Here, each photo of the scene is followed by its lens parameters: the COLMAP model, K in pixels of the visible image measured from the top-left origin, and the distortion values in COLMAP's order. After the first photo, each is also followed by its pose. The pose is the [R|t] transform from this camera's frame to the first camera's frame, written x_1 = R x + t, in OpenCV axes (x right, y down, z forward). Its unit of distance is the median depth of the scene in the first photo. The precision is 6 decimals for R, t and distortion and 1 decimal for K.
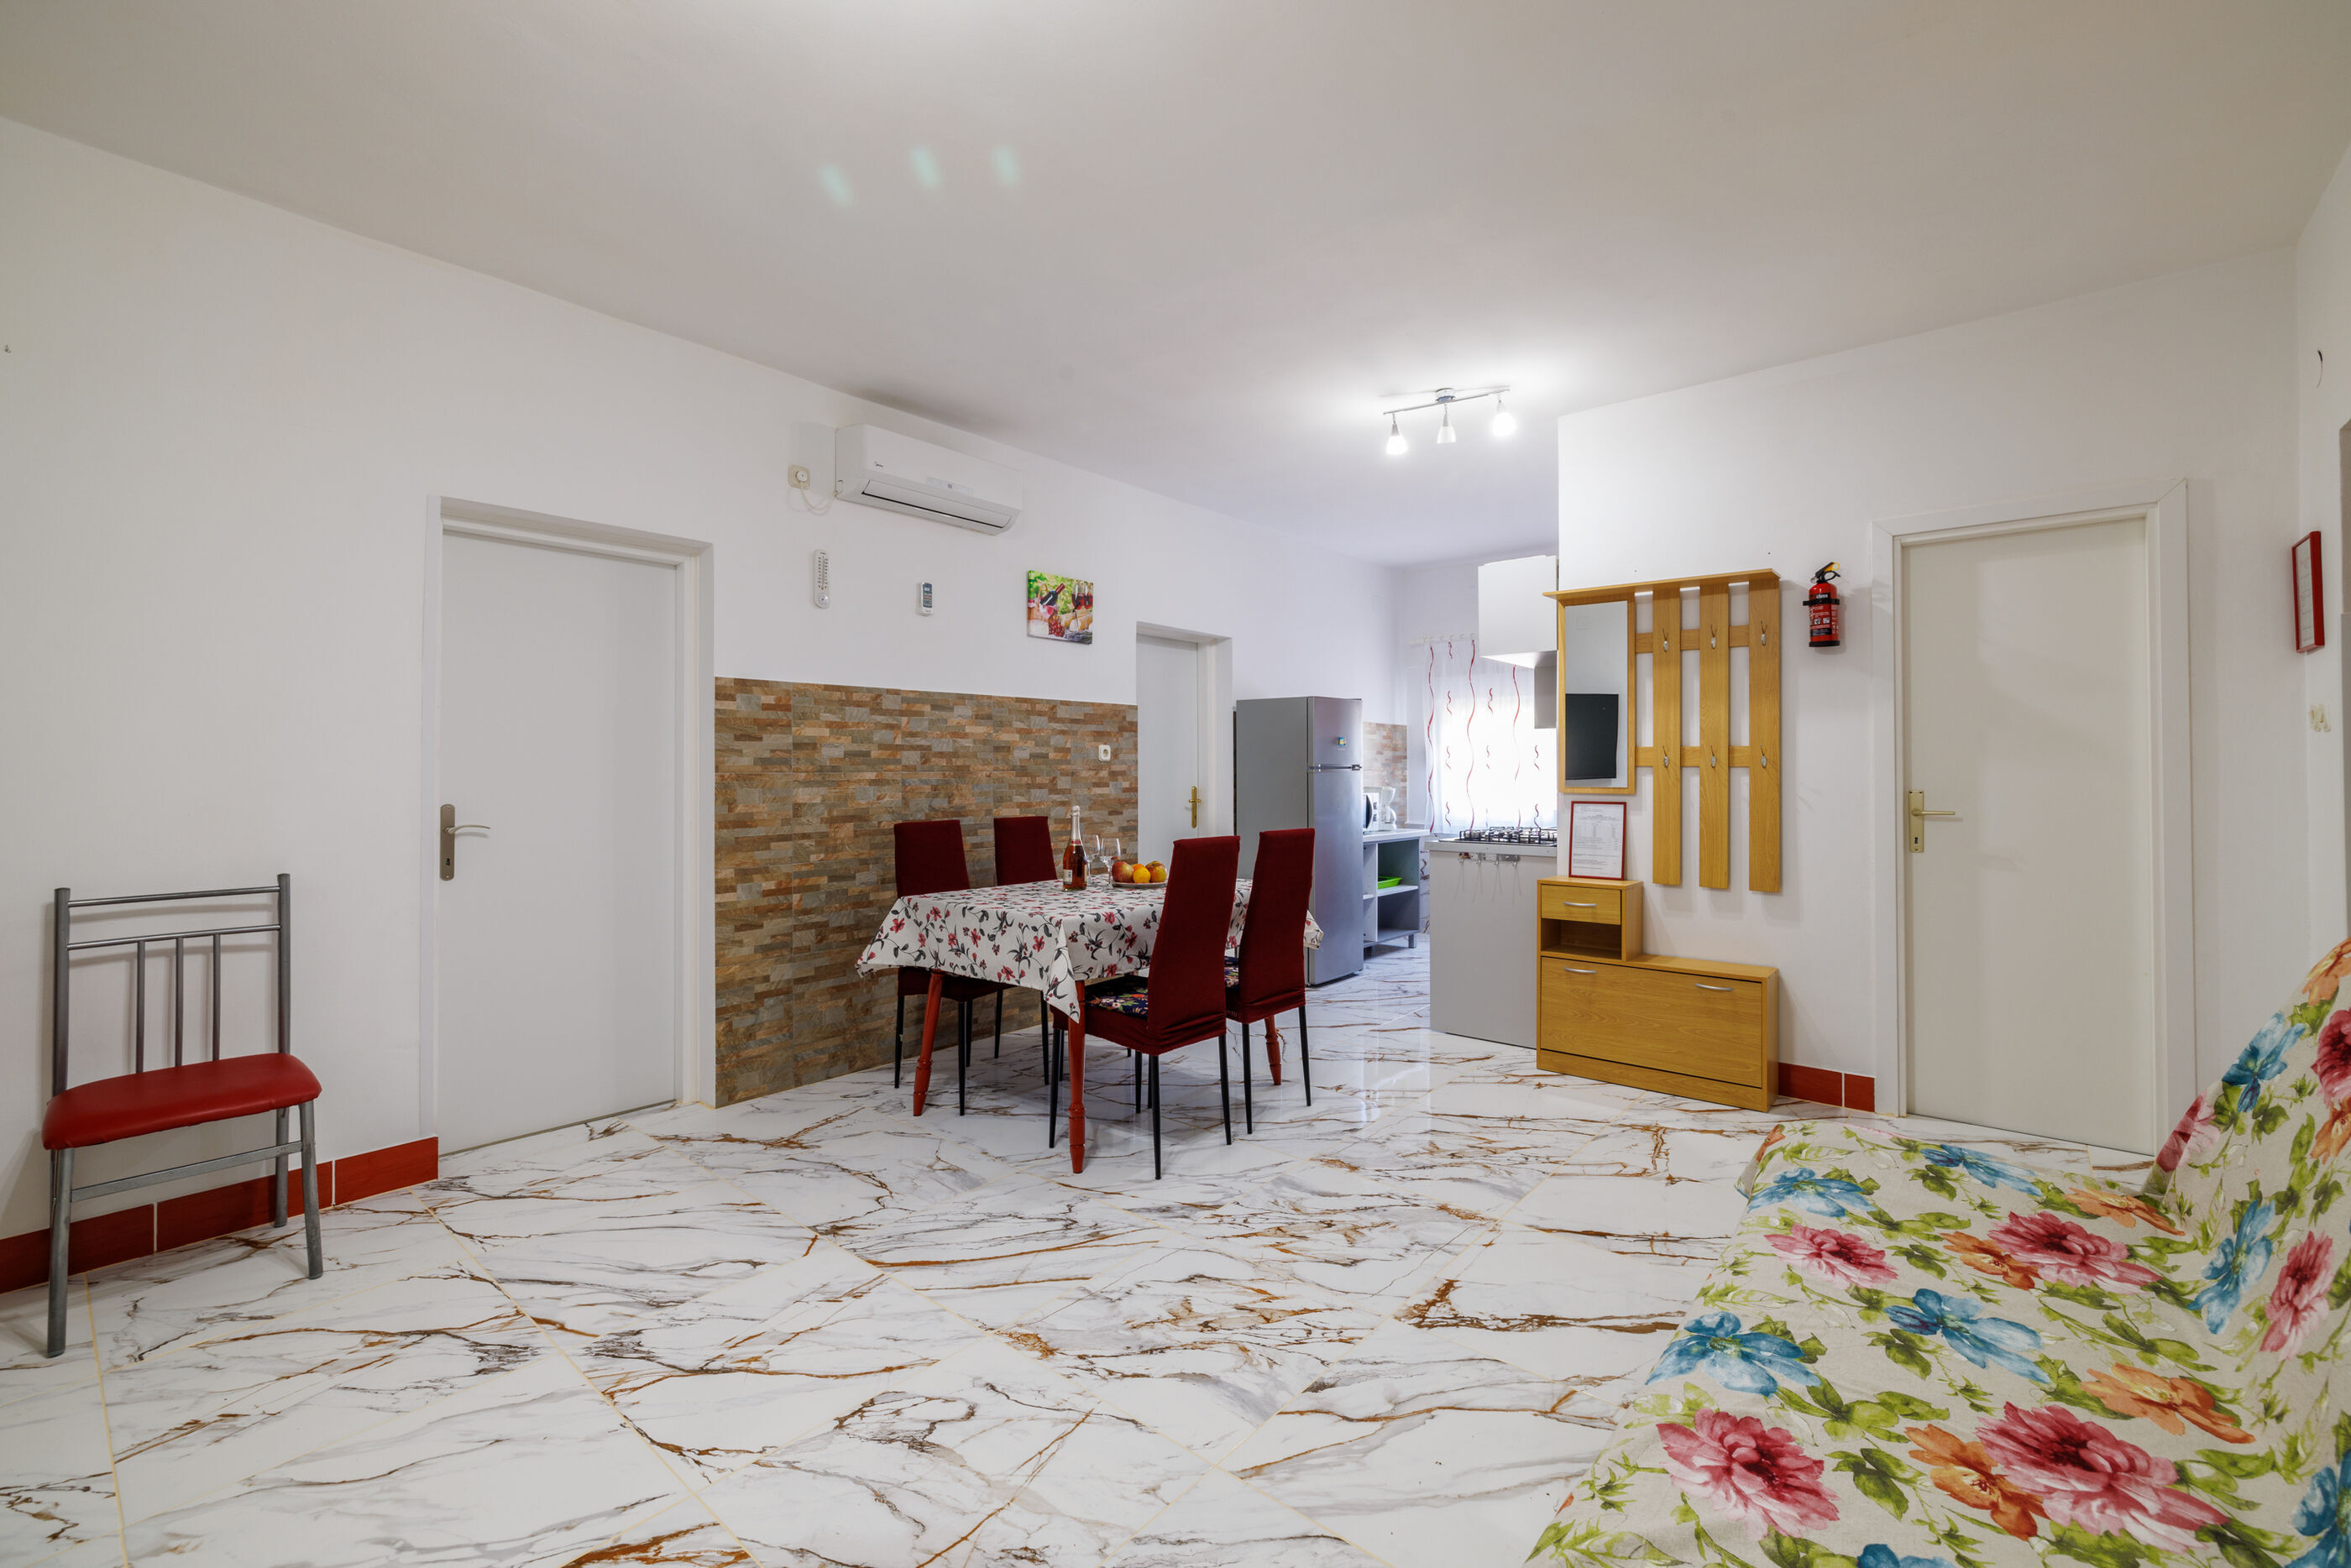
lens RADIAL K [[993.5, 0, 1191.3], [0, 993.5, 767.2], [0, 0, 1]] dist [-0.000066, 0.001035]
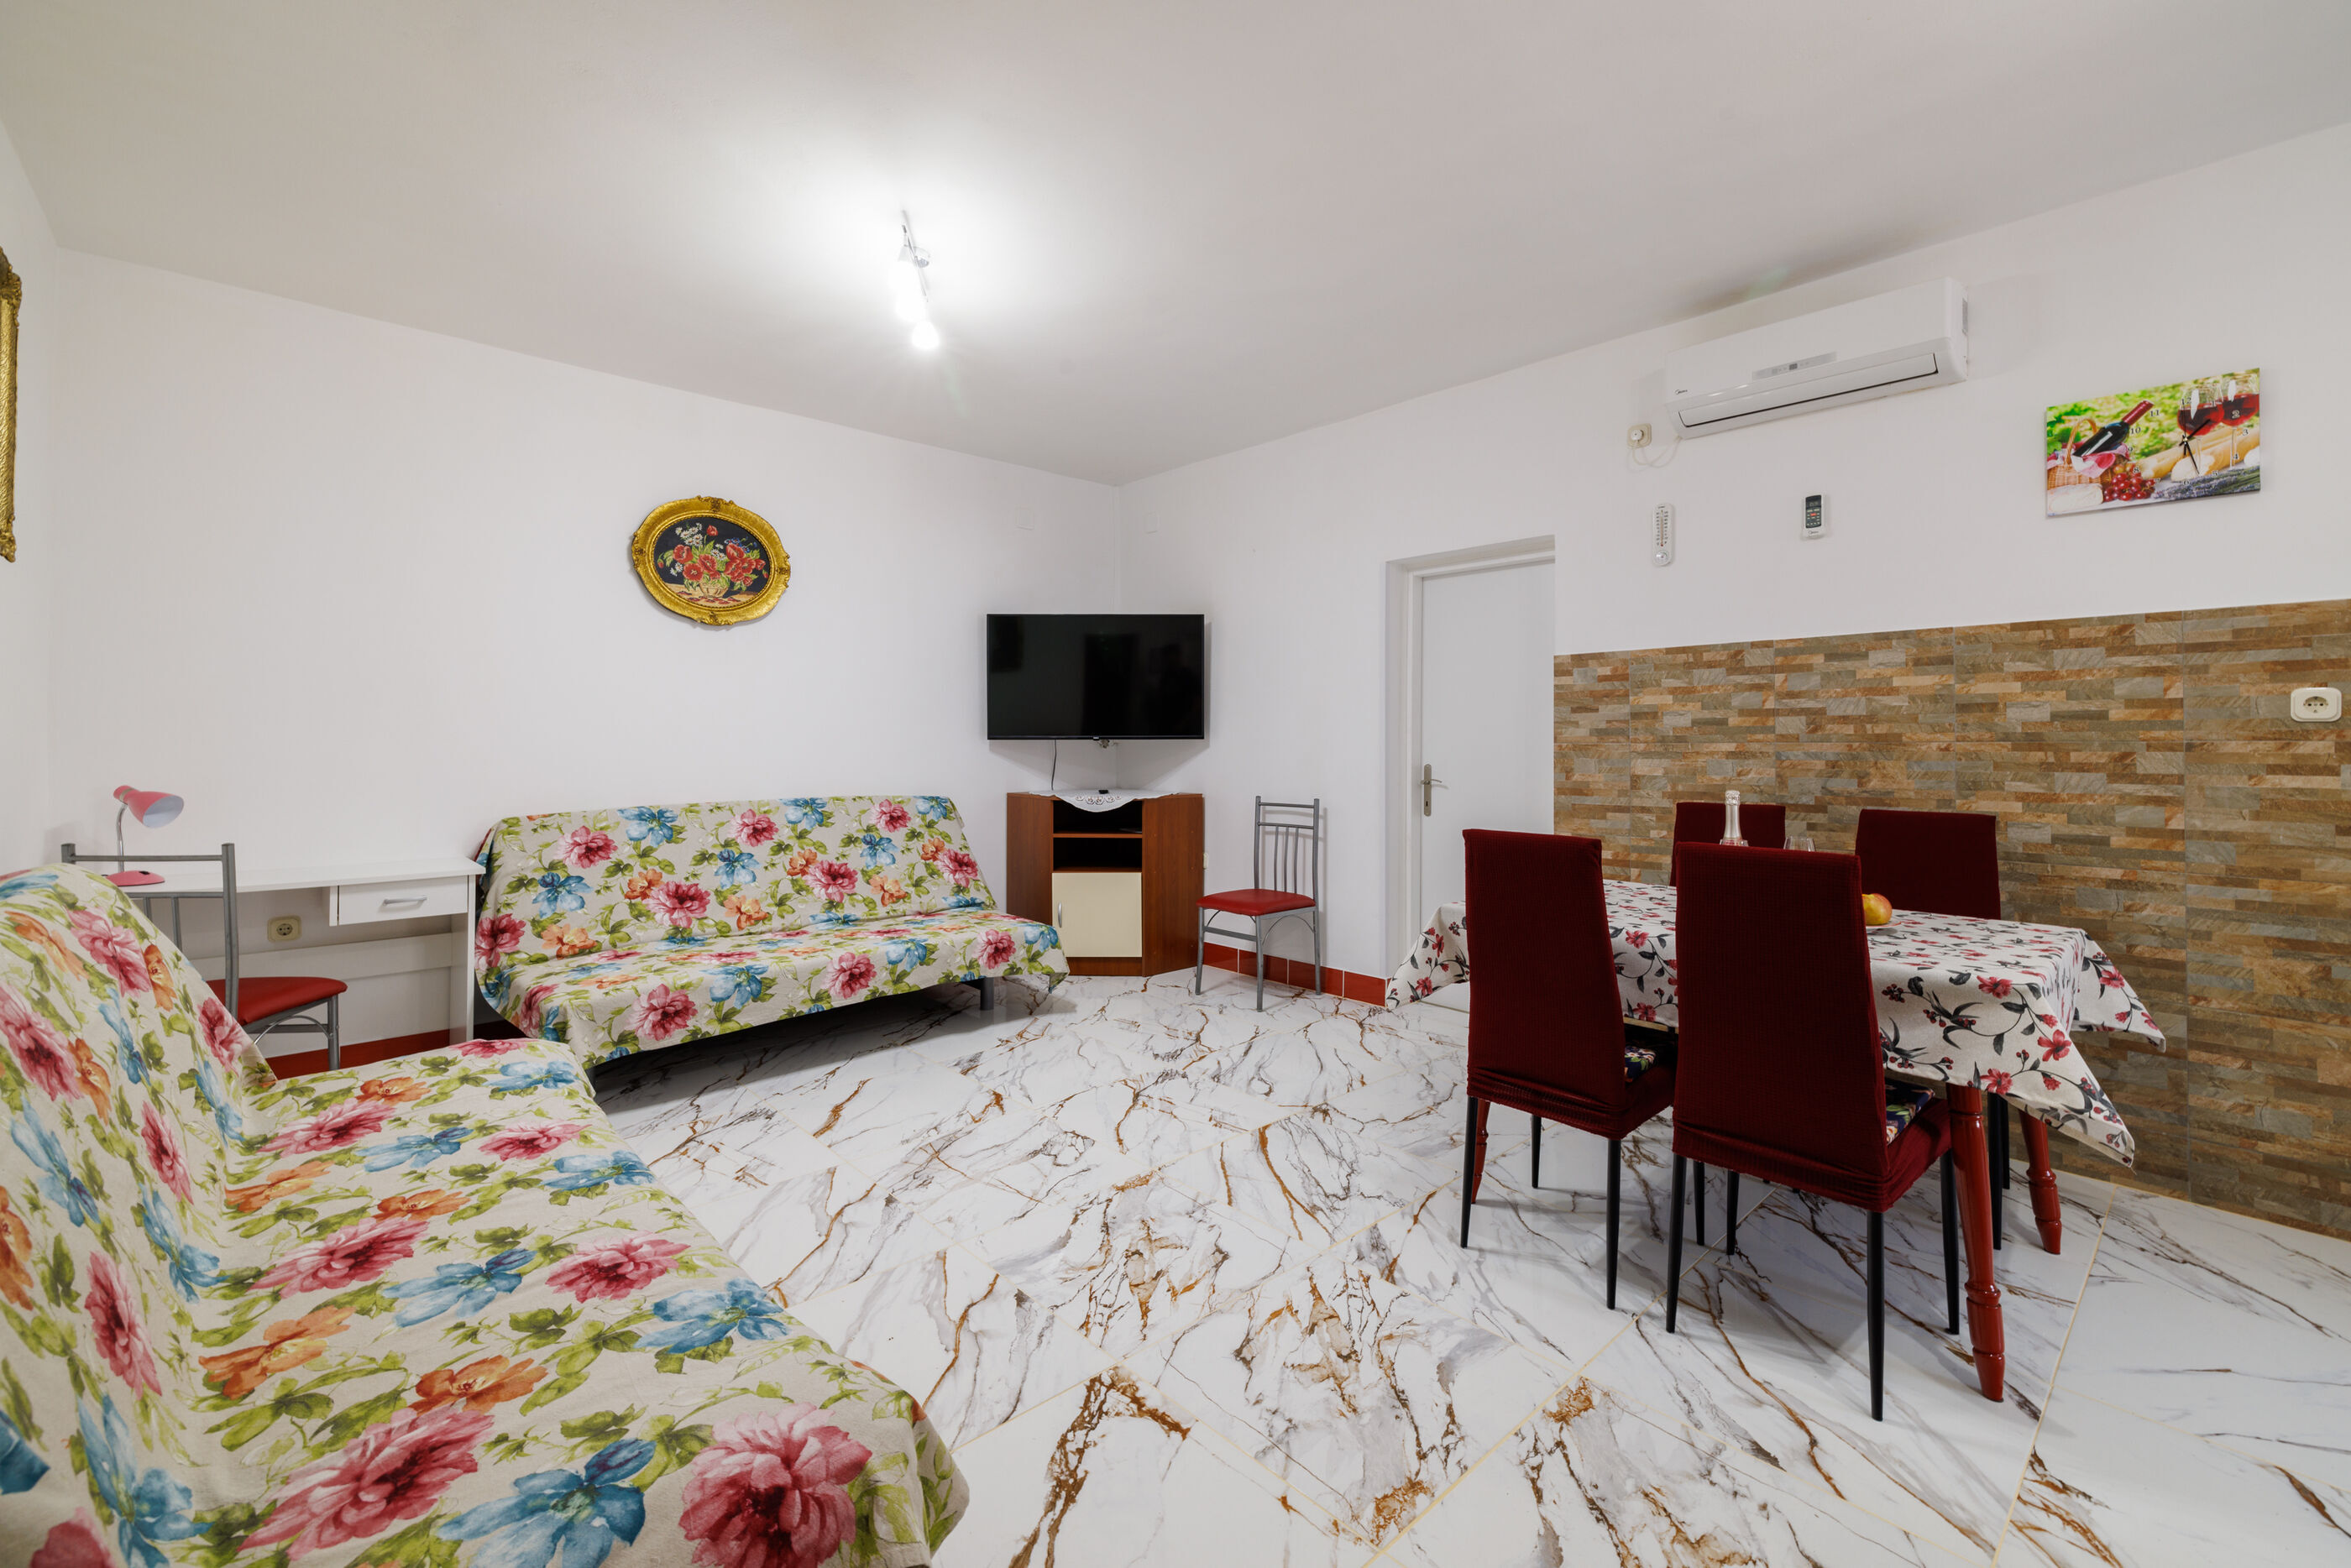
lens RADIAL K [[993.5, 0, 1169.7], [0, 993.5, 742.1], [0, 0, 1]] dist [-0.000066, 0.001035]
pose [[-0.138840, -0.000522, -0.990315, 0.737179], [0.001715, 0.999998, -0.000768, 0.005154], [0.990313, -0.001805, -0.138839, 0.811625]]
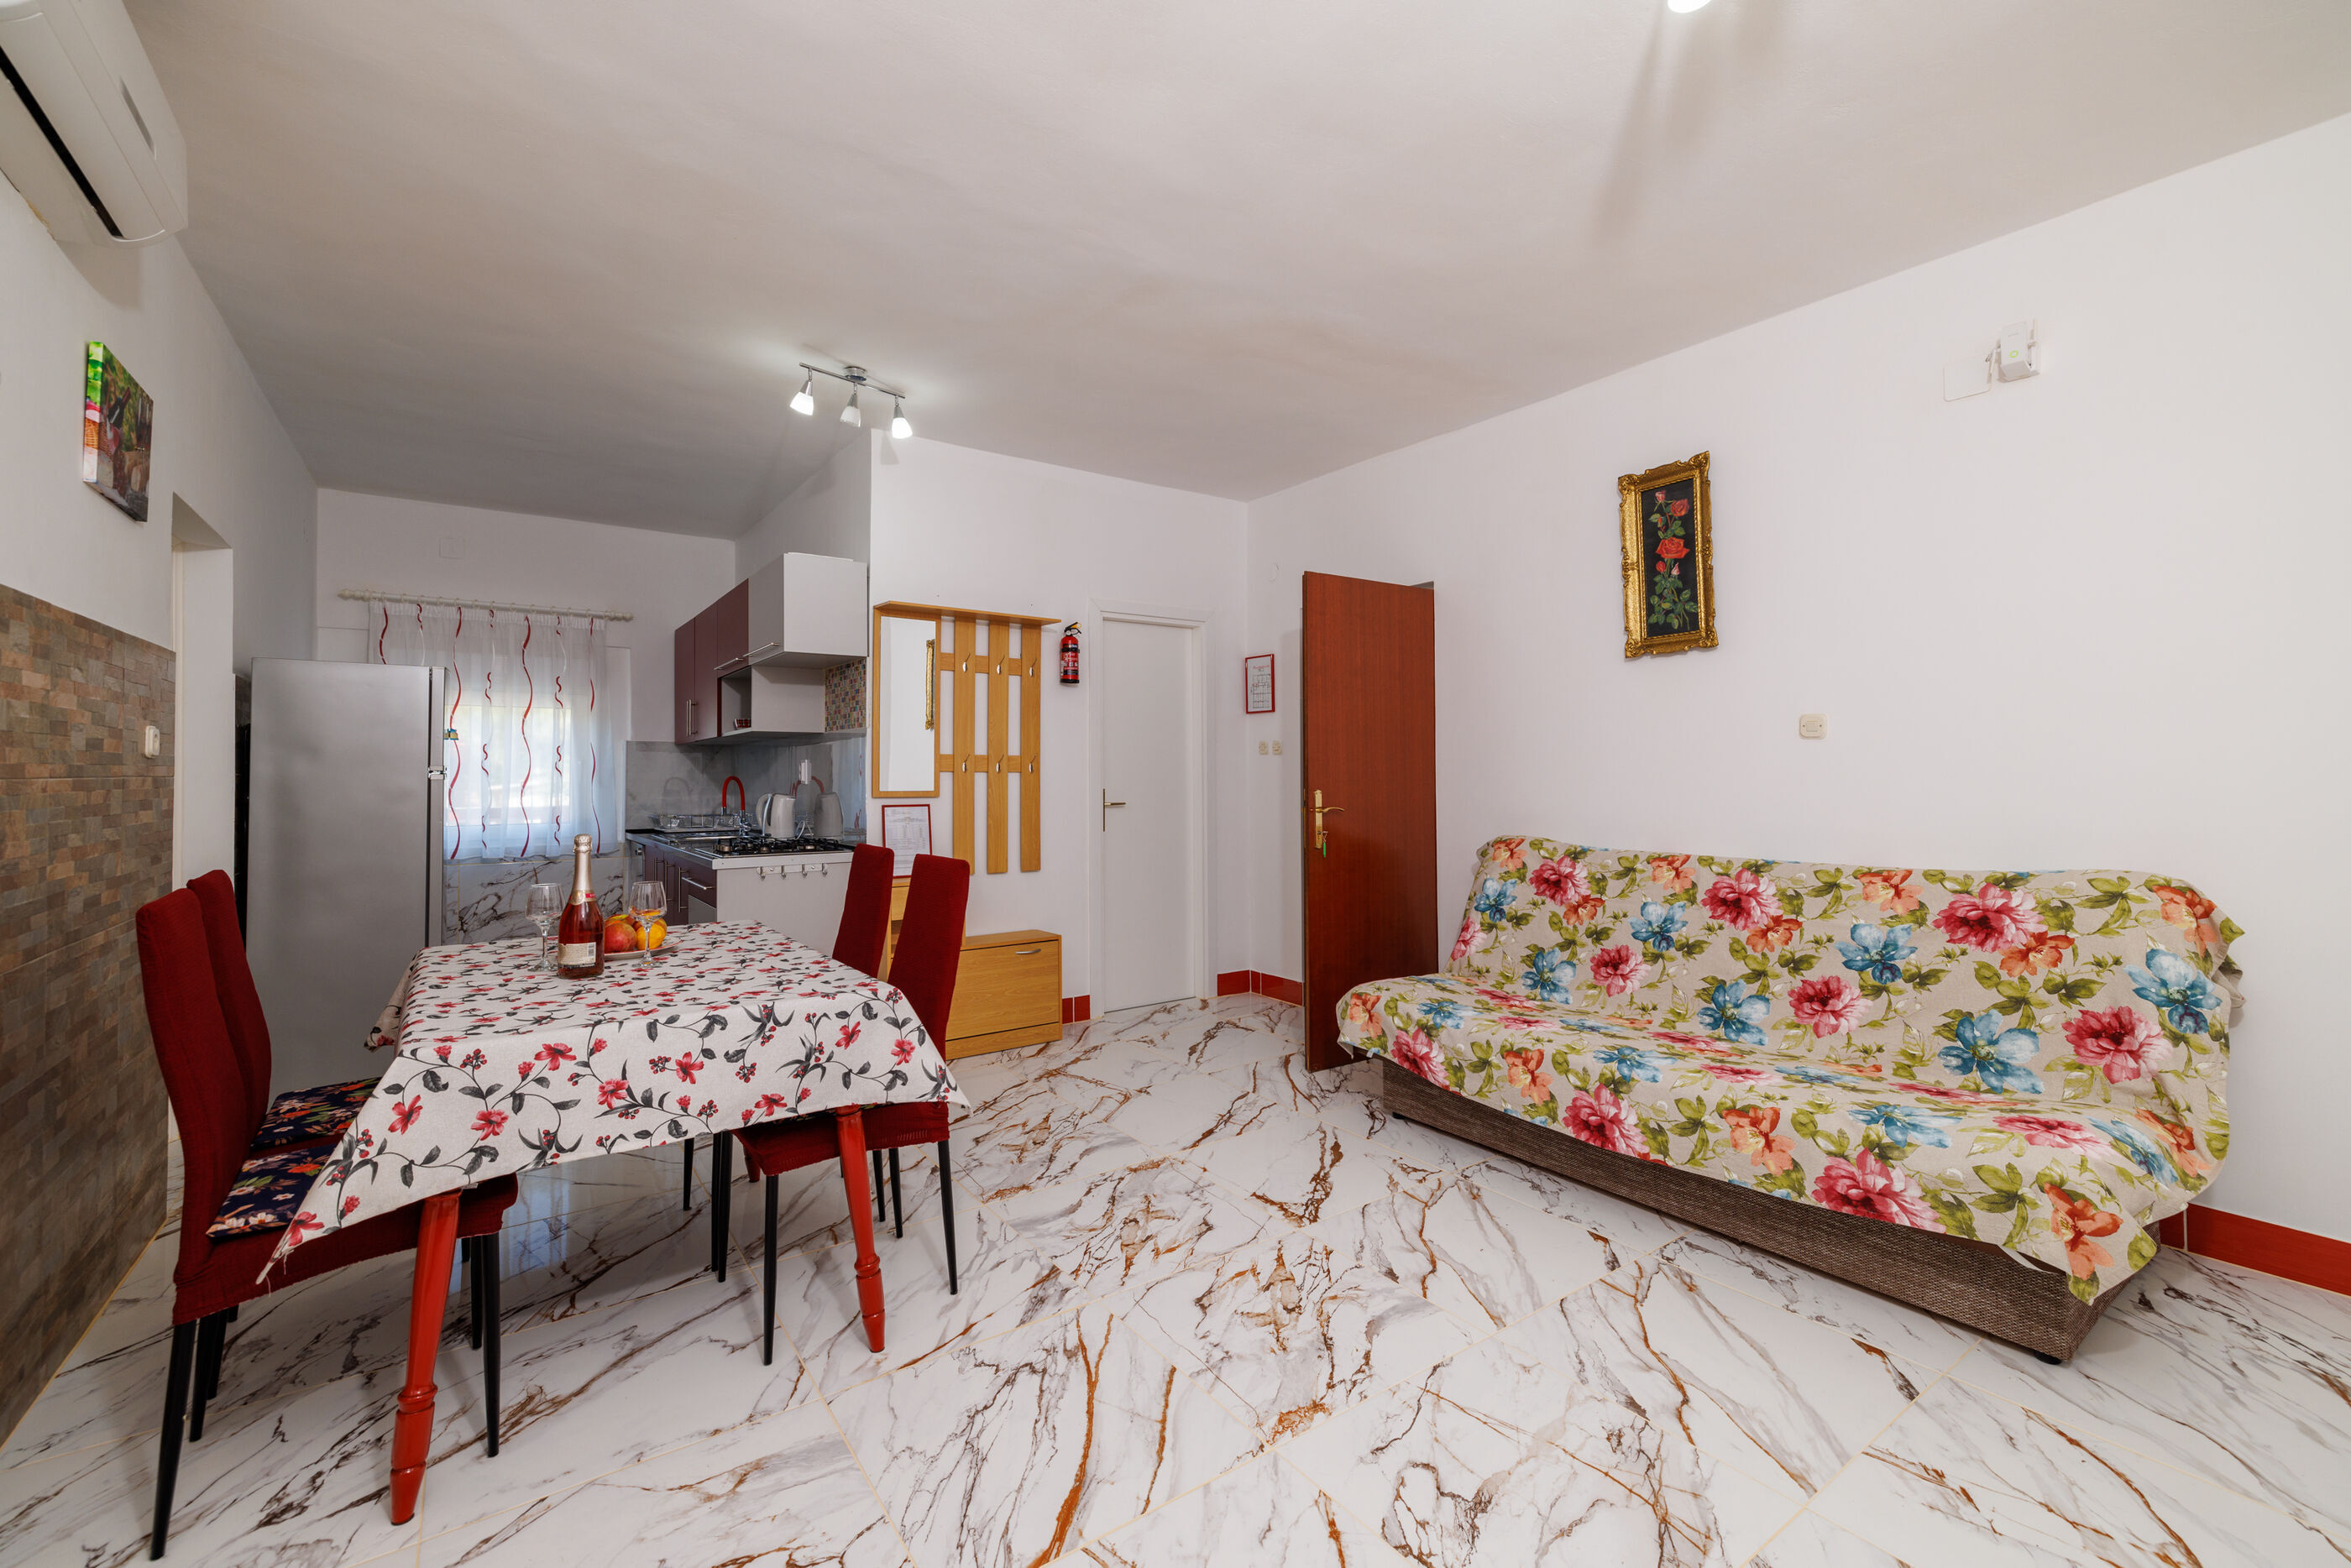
lens RADIAL K [[993.5, 0, 1179.2], [0, 993.5, 760.7], [0, 0, 1]] dist [-0.000066, 0.001035]
pose [[0.249922, 0.012065, 0.968191, -0.699432], [-0.000893, 0.999925, -0.012230, 0.001706], [-0.968266, 0.002192, 0.249913, 0.582907]]
